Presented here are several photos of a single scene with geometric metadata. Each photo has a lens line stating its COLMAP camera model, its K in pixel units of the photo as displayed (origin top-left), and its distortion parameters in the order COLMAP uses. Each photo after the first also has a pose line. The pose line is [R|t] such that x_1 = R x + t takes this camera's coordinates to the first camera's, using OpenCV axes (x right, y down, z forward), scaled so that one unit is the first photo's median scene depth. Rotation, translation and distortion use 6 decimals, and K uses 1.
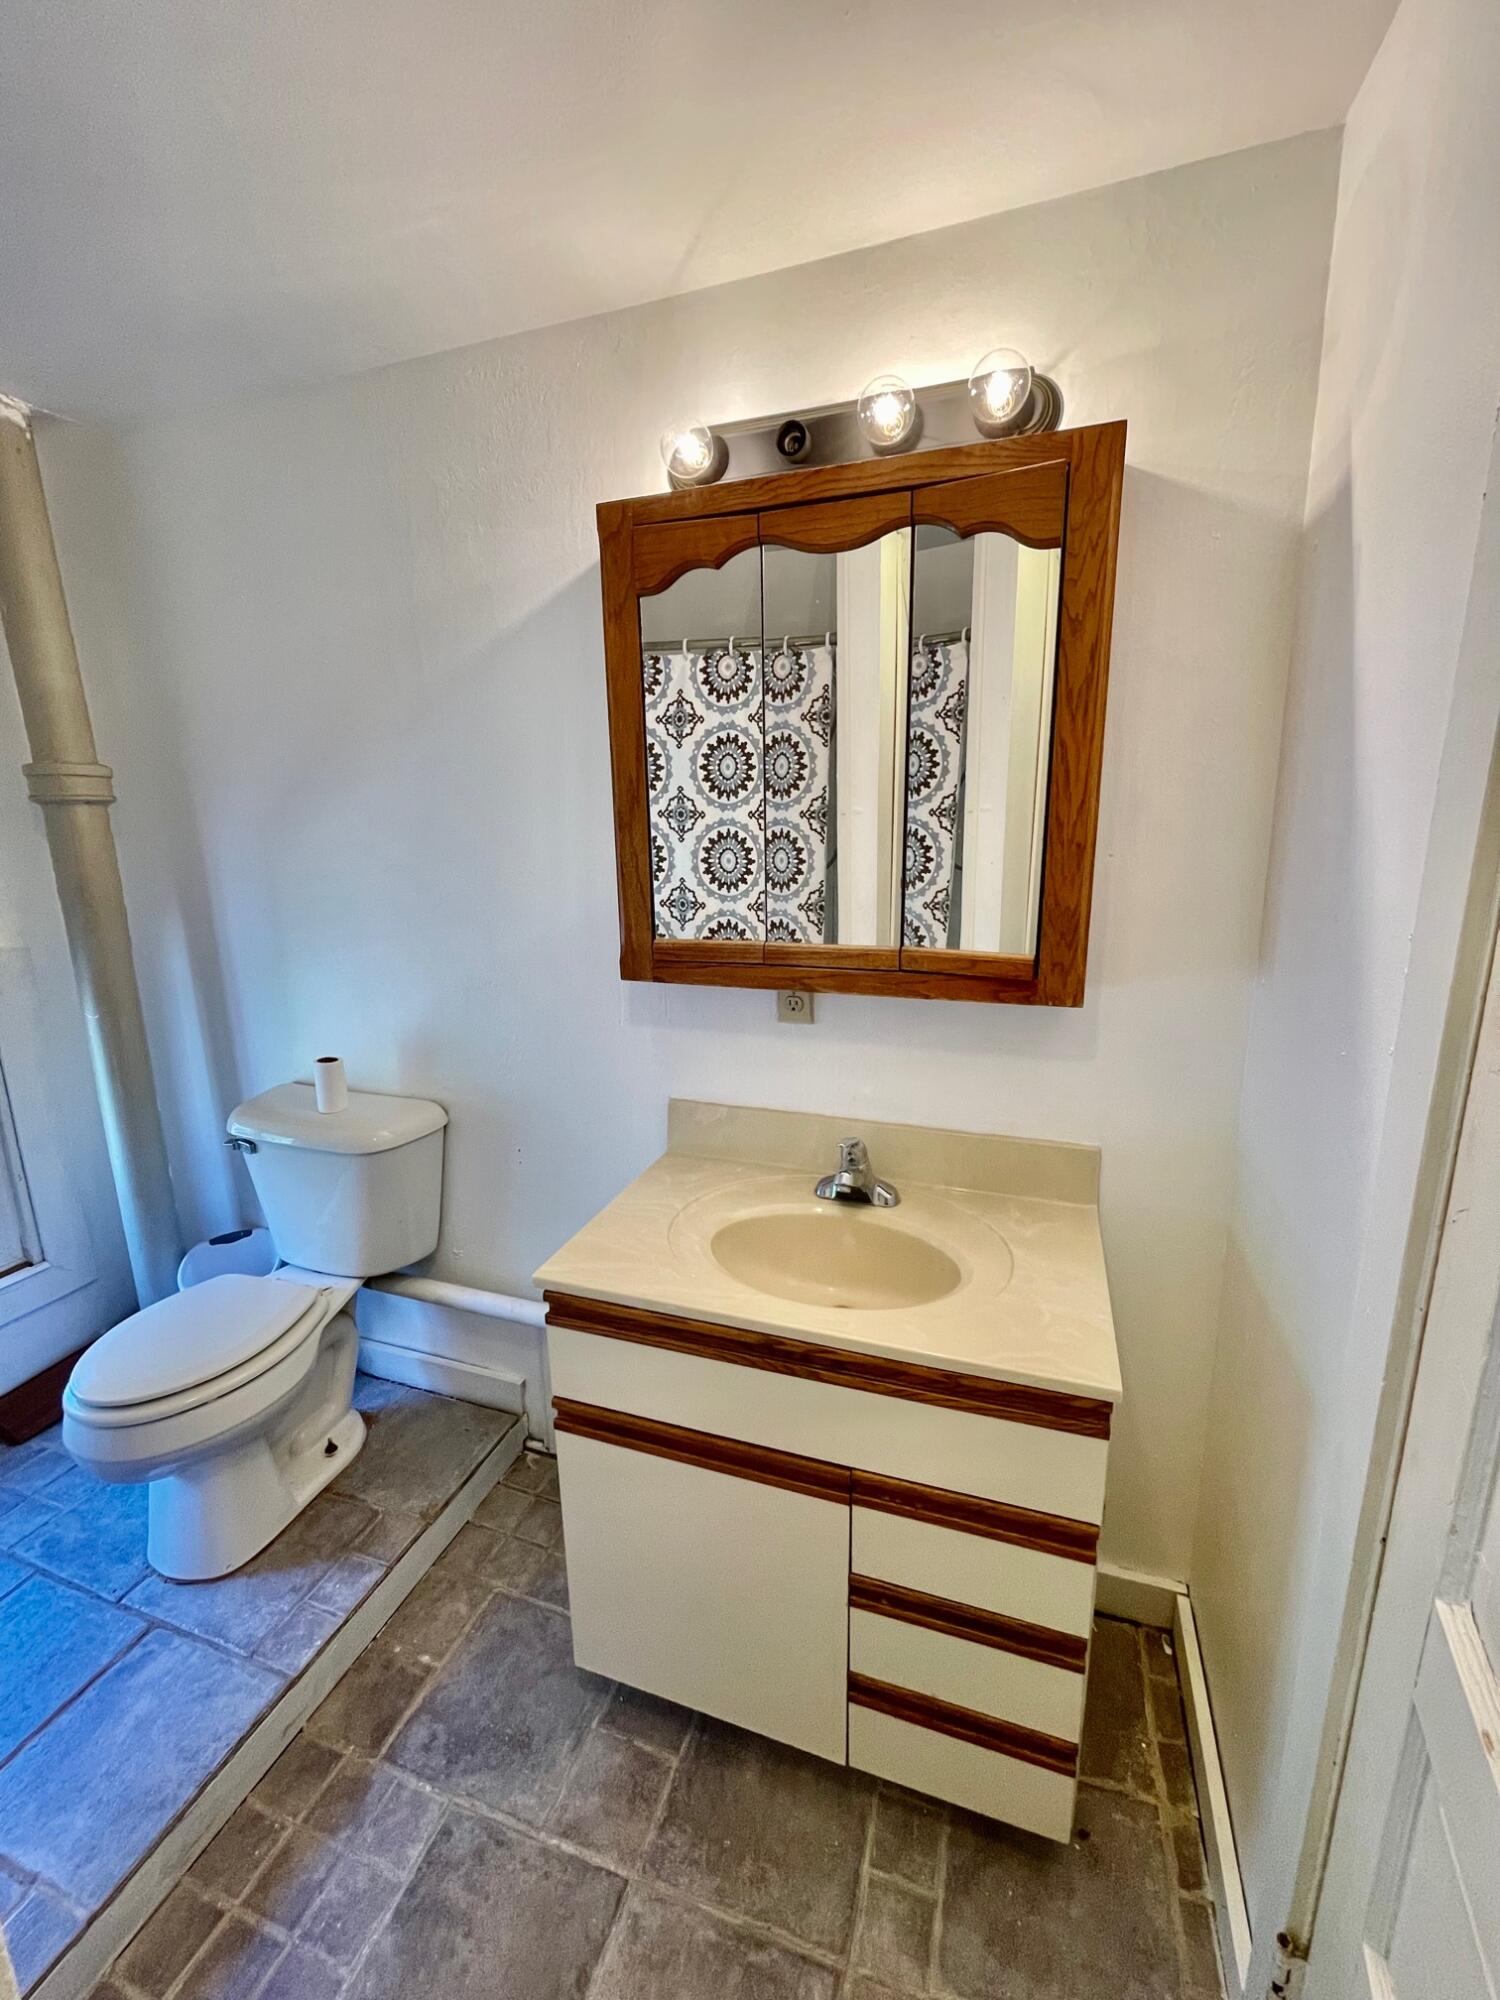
lens RADIAL K [[804.4, 0, 751.0], [0, 804.4, 998.0], [0, 0, 1]] dist [-0.002517, -0.000383]
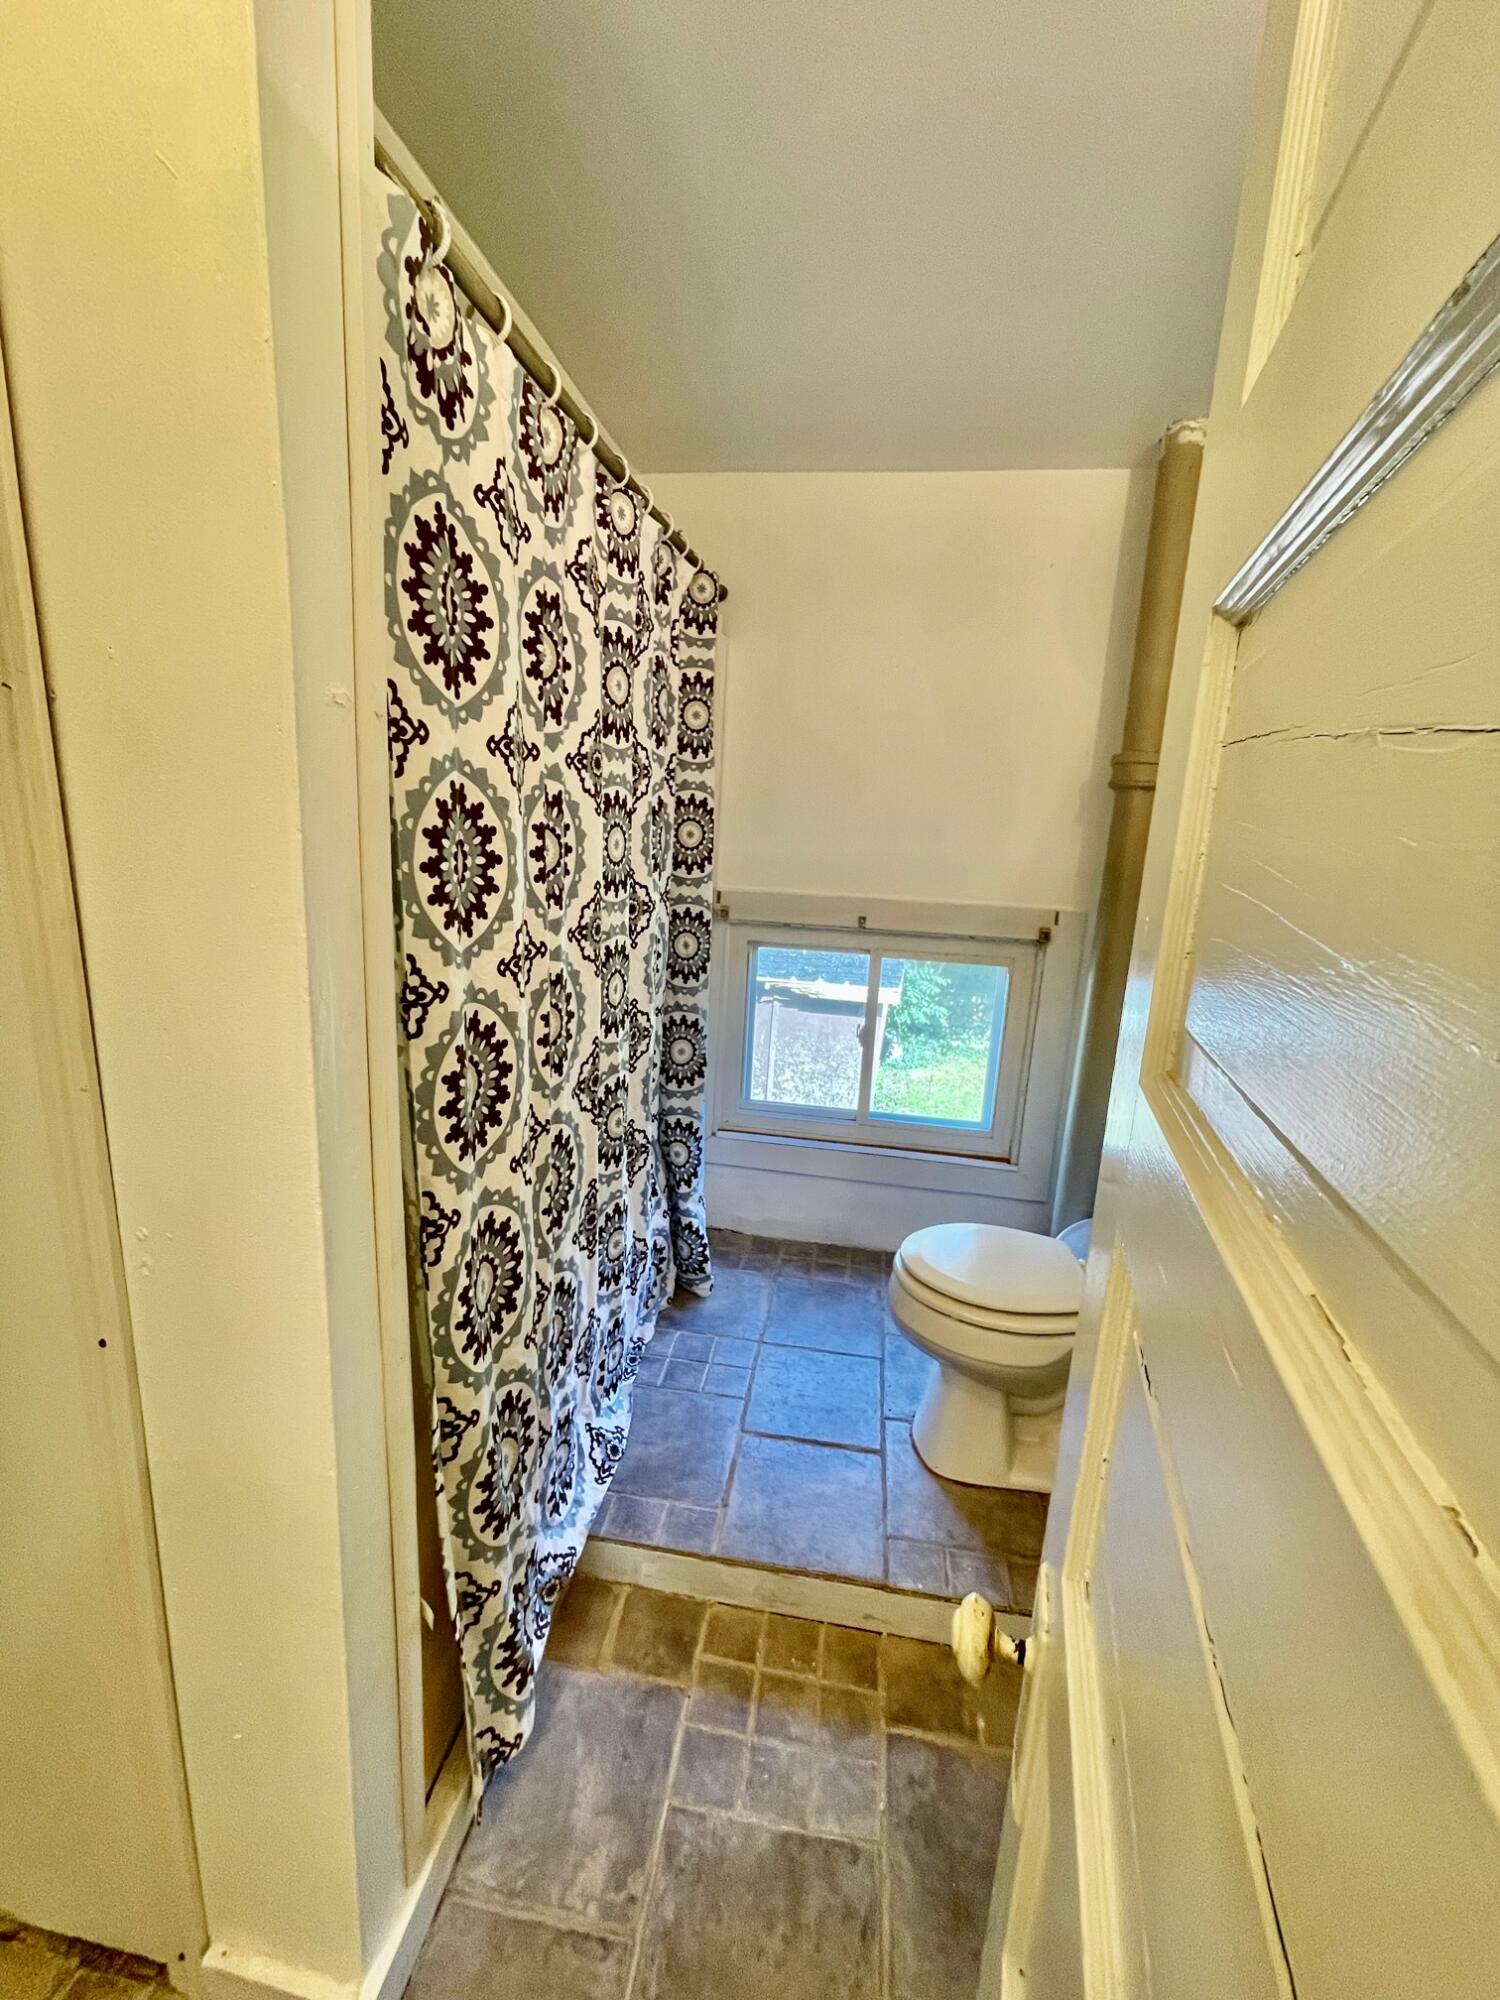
lens RADIAL K [[804.4, 0, 747.8], [0, 804.4, 997.2], [0, 0, 1]] dist [-0.002517, -0.000383]
pose [[0.173046, 0.229428, -0.957819, 0.223139], [-0.262521, 0.948053, 0.179660, -0.036701], [0.949283, 0.220359, 0.224287, 0.378901]]
